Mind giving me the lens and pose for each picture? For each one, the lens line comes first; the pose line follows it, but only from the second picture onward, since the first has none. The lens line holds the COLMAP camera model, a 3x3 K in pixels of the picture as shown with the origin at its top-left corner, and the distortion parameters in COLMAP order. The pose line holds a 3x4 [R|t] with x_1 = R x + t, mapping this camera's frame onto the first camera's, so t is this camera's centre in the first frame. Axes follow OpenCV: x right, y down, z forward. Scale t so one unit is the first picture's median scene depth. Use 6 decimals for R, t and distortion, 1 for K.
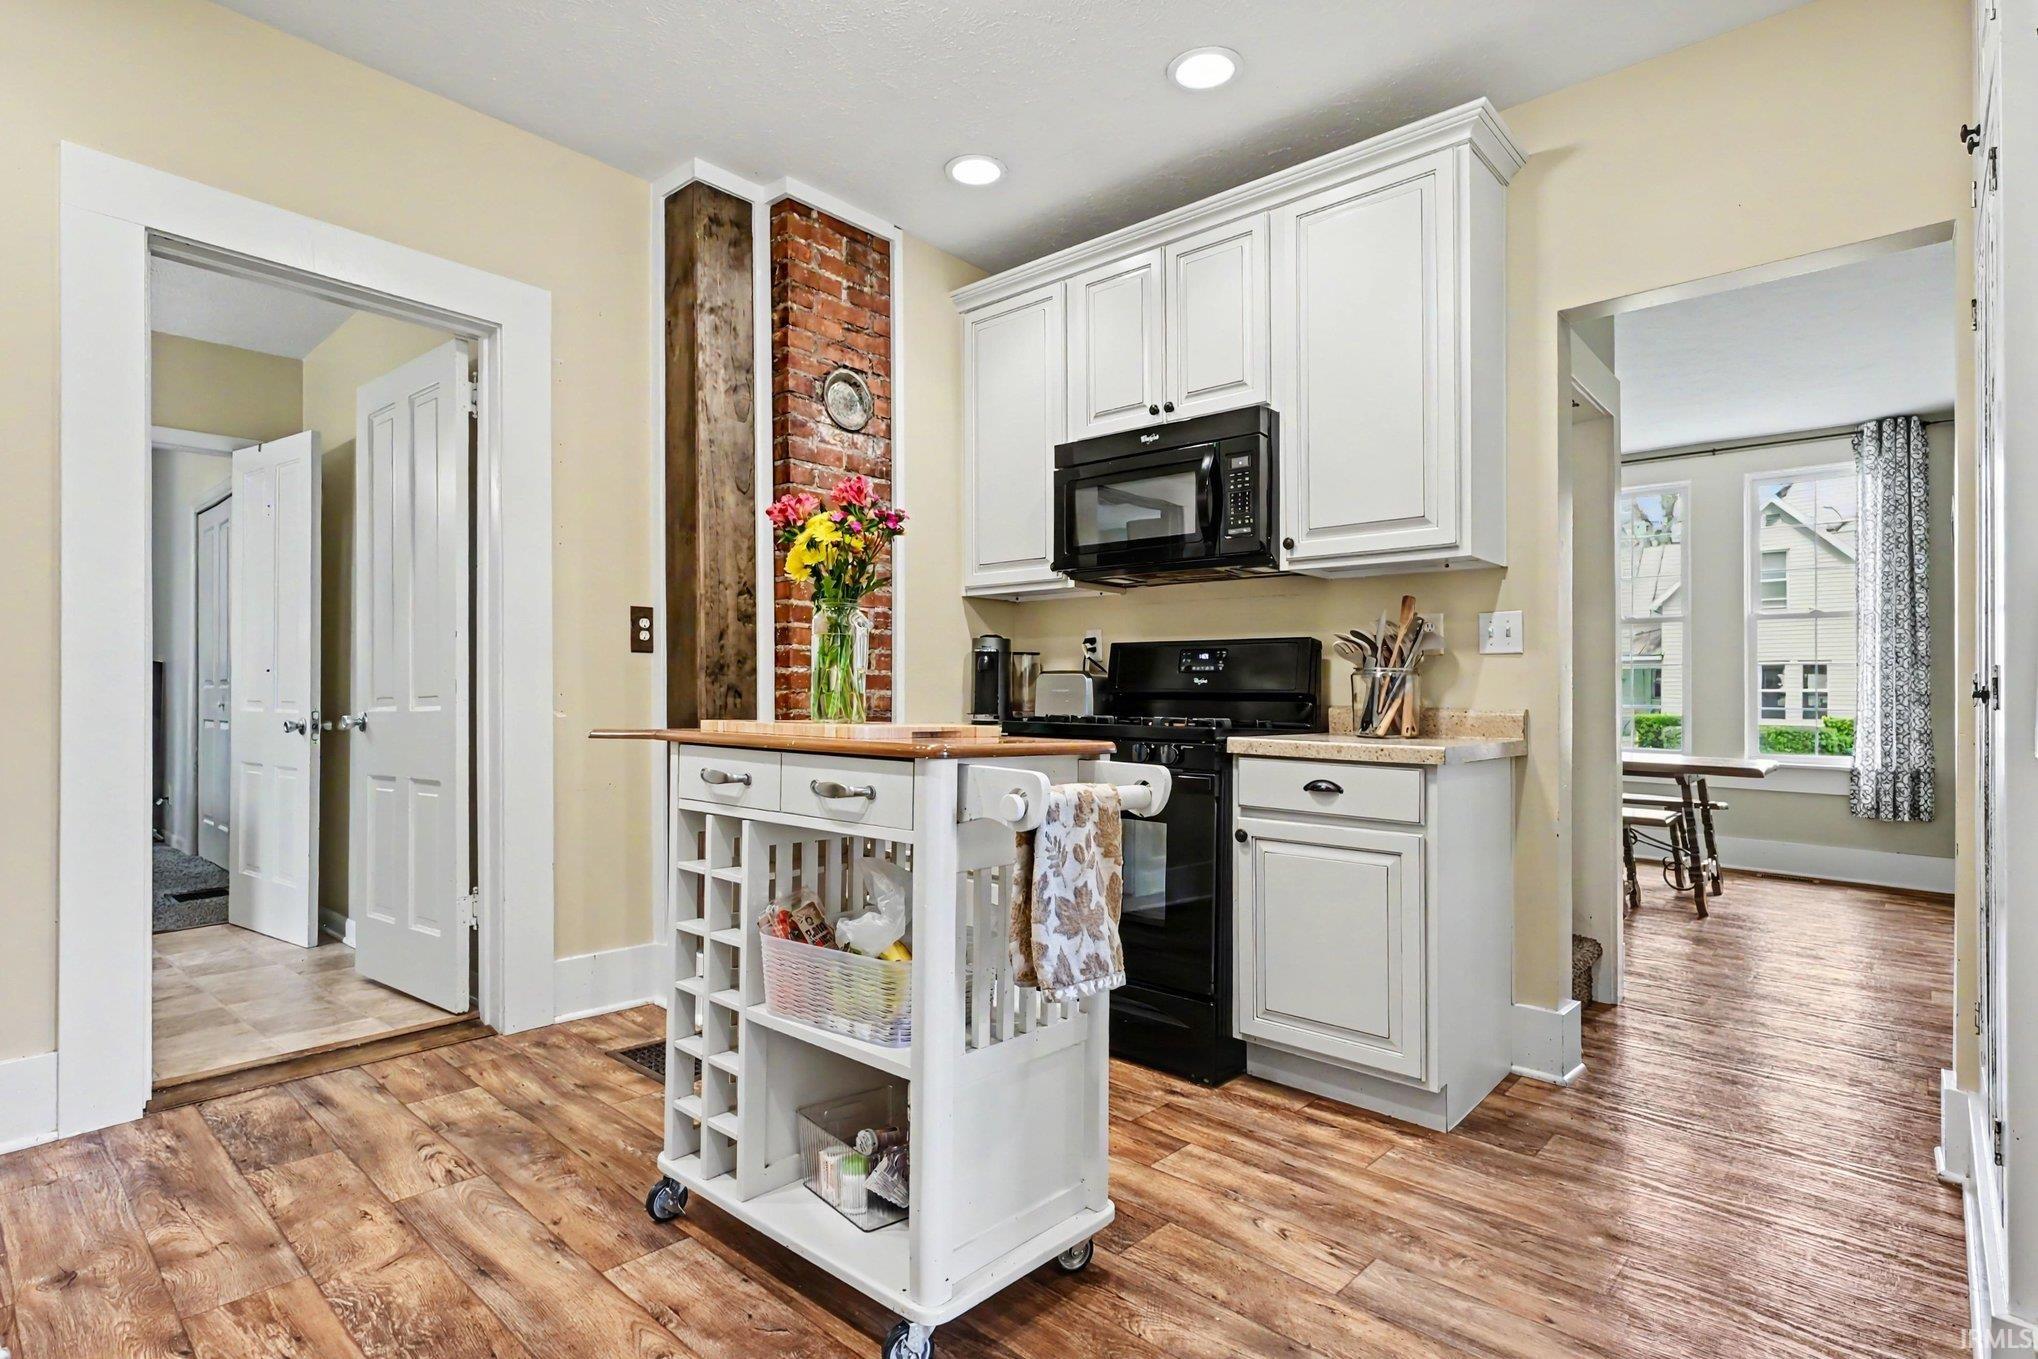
lens RADIAL K [[995.8, 0, 1019.4], [0, 995.8, 682.5], [0, 0, 1]] dist [0.000579, -0.000347]
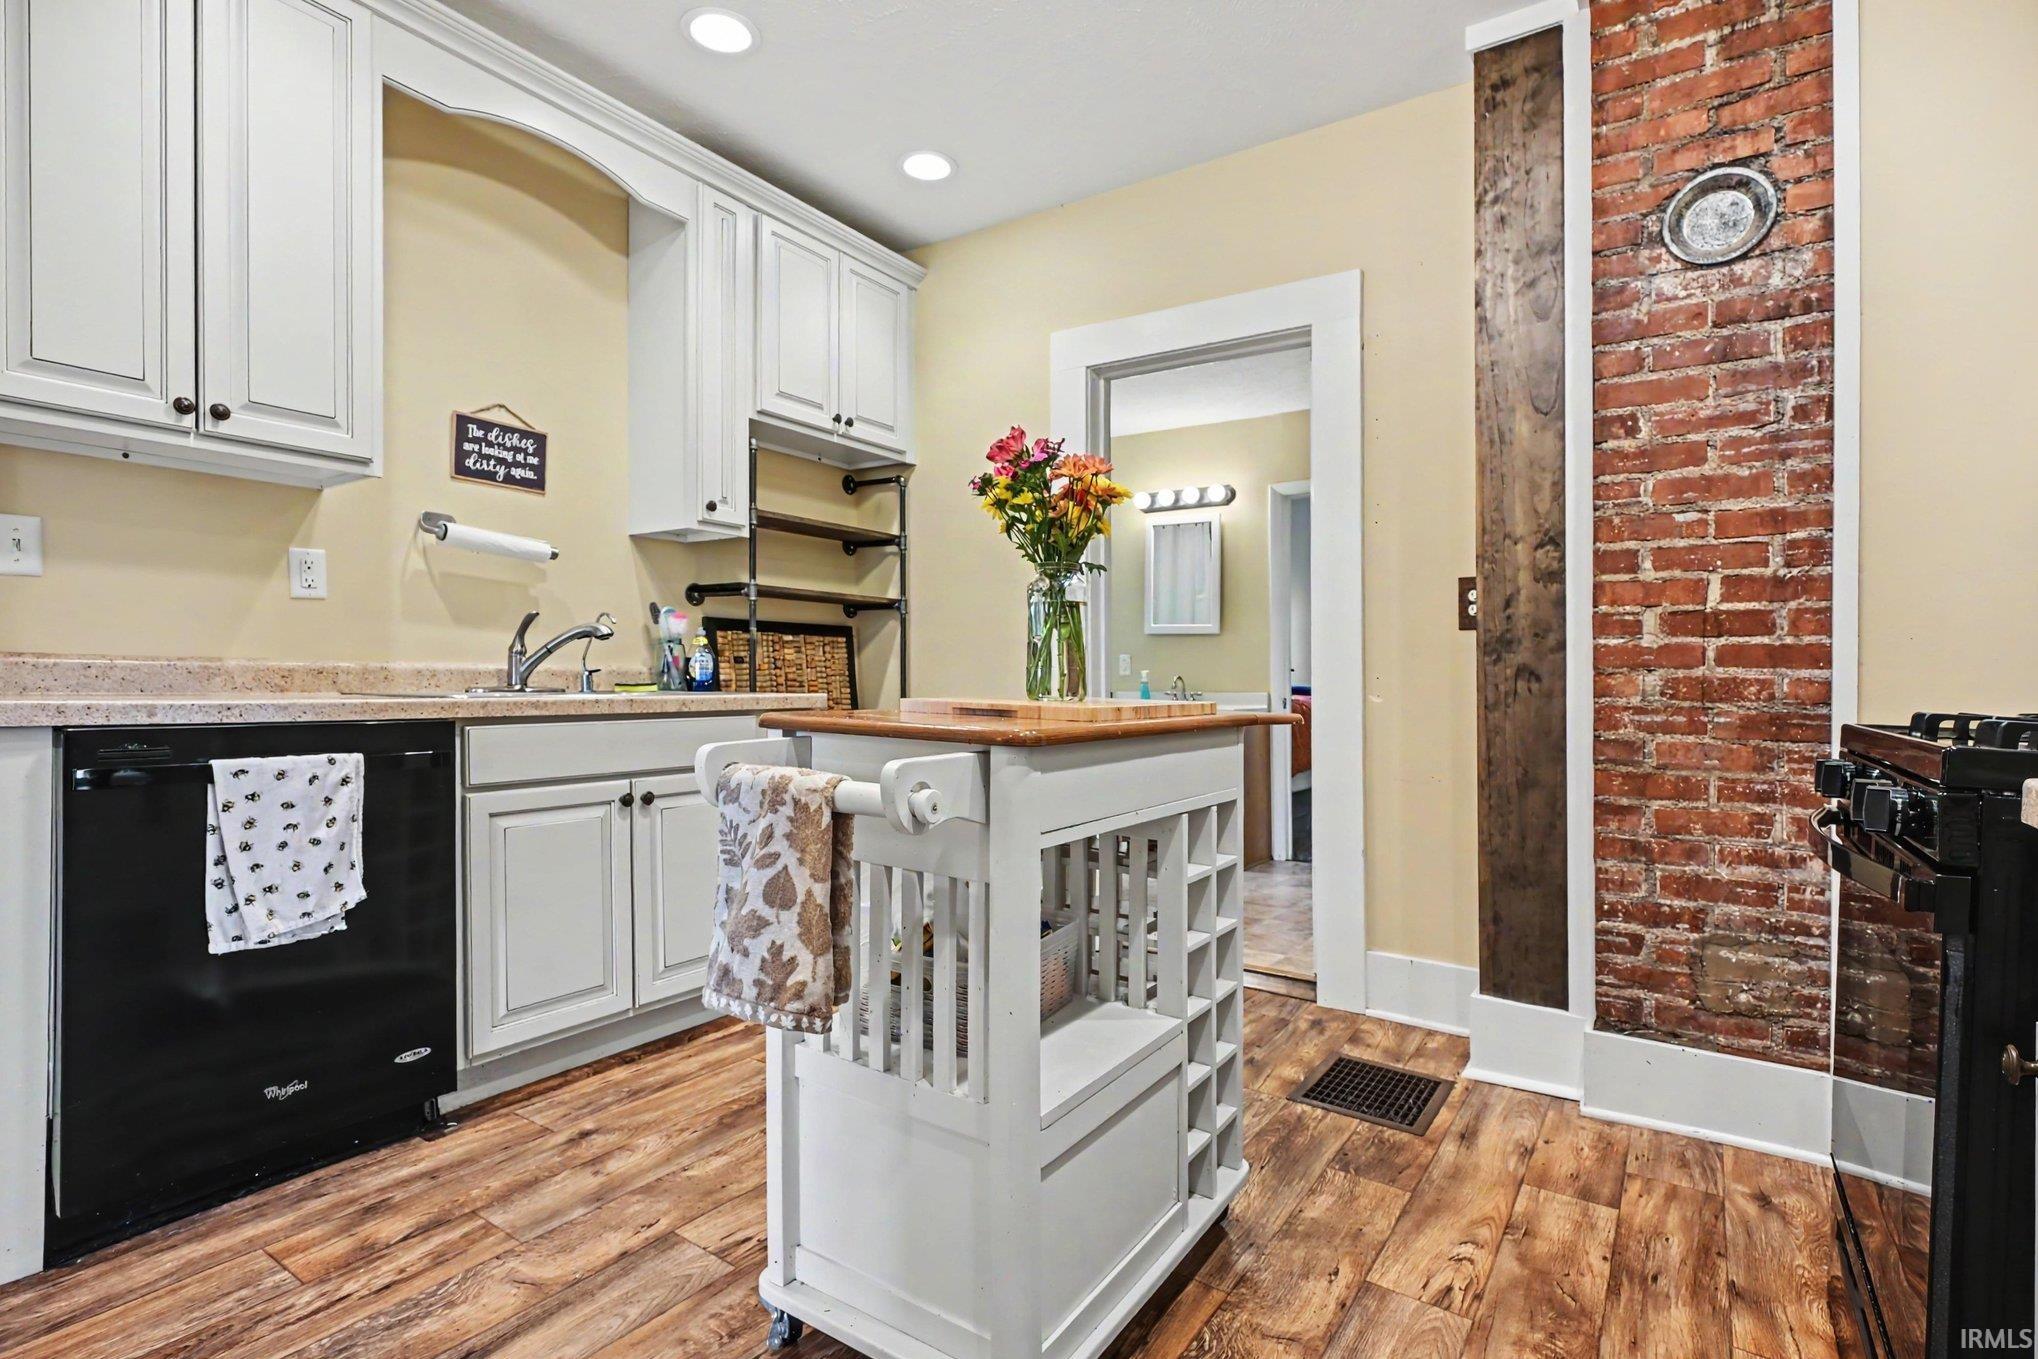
lens RADIAL K [[995.8, 0, 1019.1], [0, 995.8, 684.4], [0, 0, 1]] dist [0.000579, -0.000347]
pose [[0.136711, -0.001779, -0.990609, 0.427232], [0.009160, 0.999958, -0.000531, 0.014197], [0.990569, -0.009002, 0.136721, 0.496536]]
